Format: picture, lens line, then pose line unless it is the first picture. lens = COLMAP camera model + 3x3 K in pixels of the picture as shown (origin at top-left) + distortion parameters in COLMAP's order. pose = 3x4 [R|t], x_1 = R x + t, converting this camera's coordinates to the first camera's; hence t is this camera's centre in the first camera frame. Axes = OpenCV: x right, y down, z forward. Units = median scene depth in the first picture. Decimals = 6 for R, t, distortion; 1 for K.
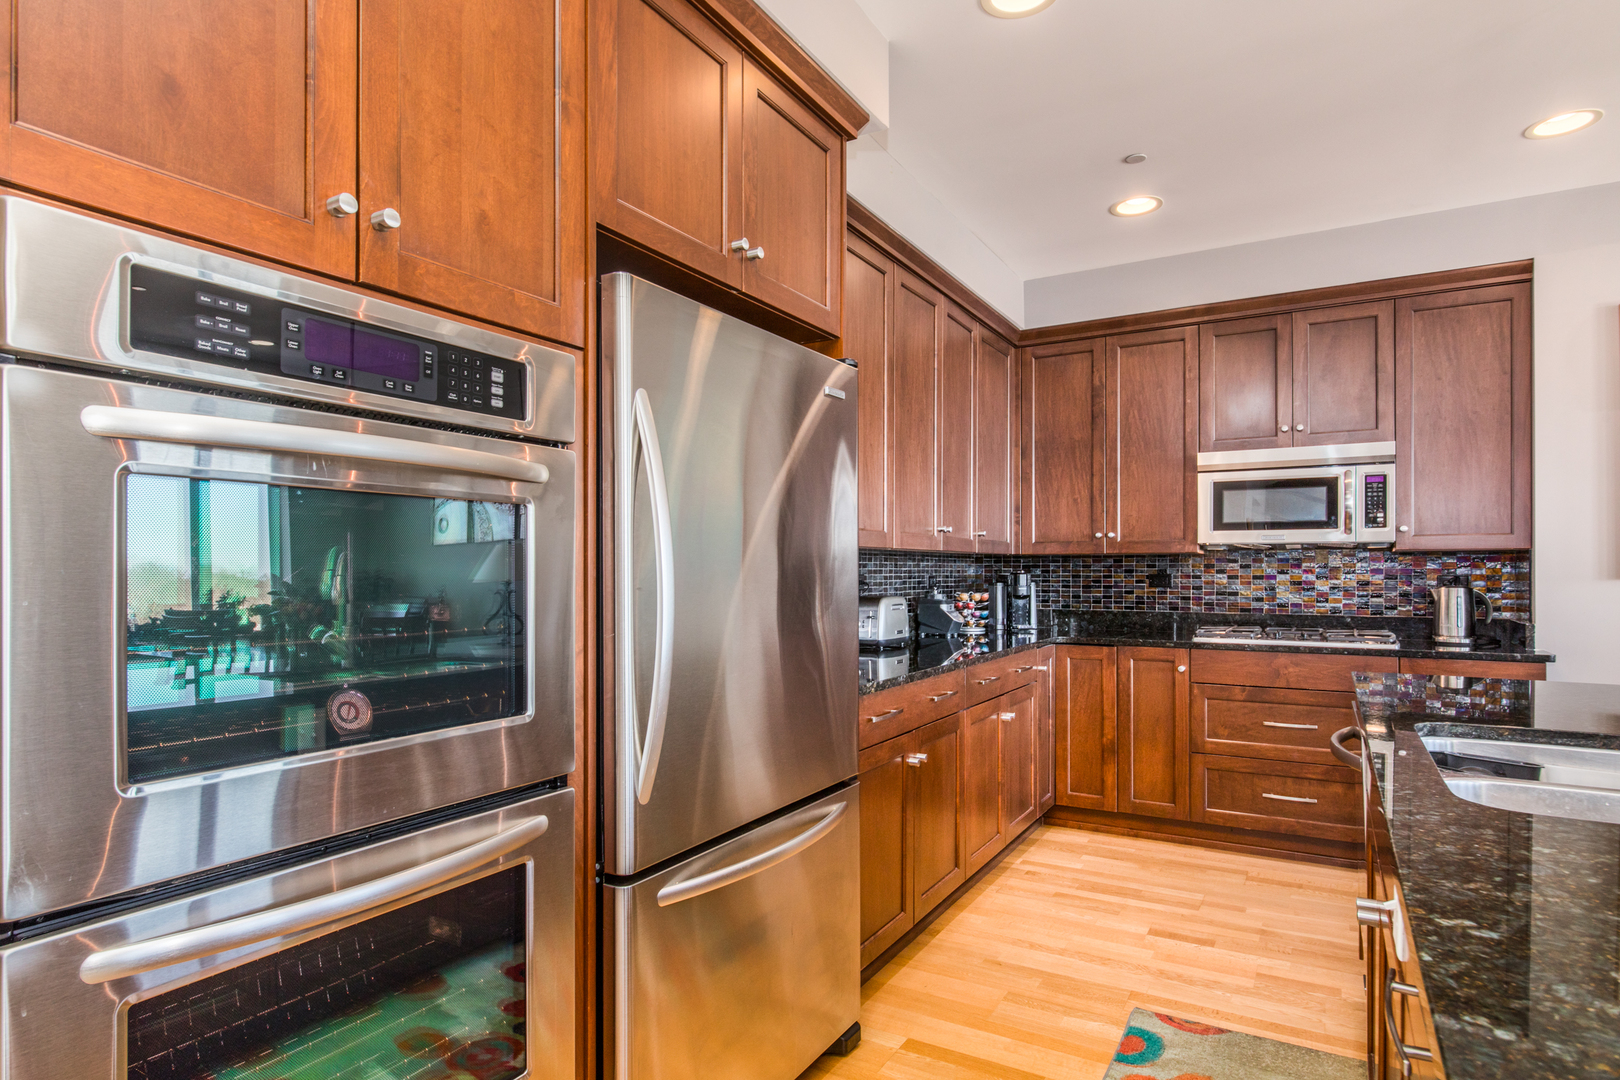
lens RADIAL K [[885.2, 0, 812.6], [0, 885.2, 569.8], [0, 0, 1]] dist [-0.002498, -0.000021]
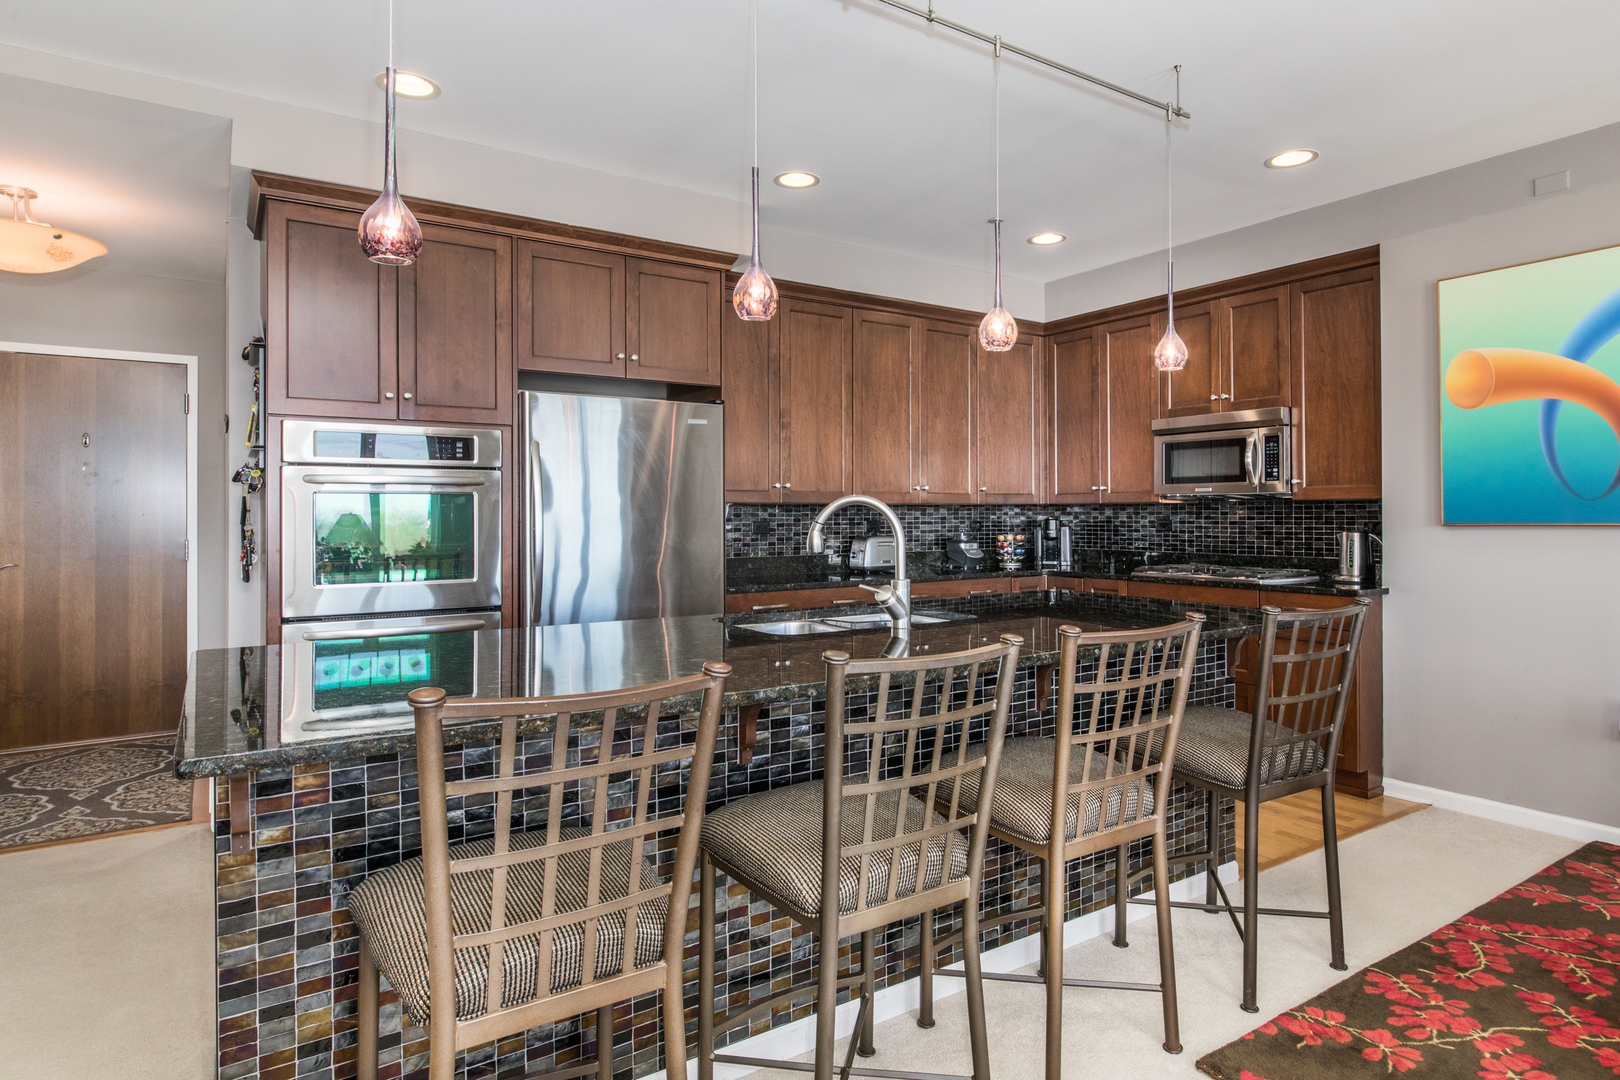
lens RADIAL K [[920.8, 0, 858.9], [0, 920.8, 505.8], [0, 0, 1]] dist [0.000426, 0.000141]
pose [[0.906443, -0.006163, -0.422283, 0.644910], [0.003210, 0.999965, -0.007704, -0.006806], [0.422316, 0.005628, 0.906431, -0.327556]]
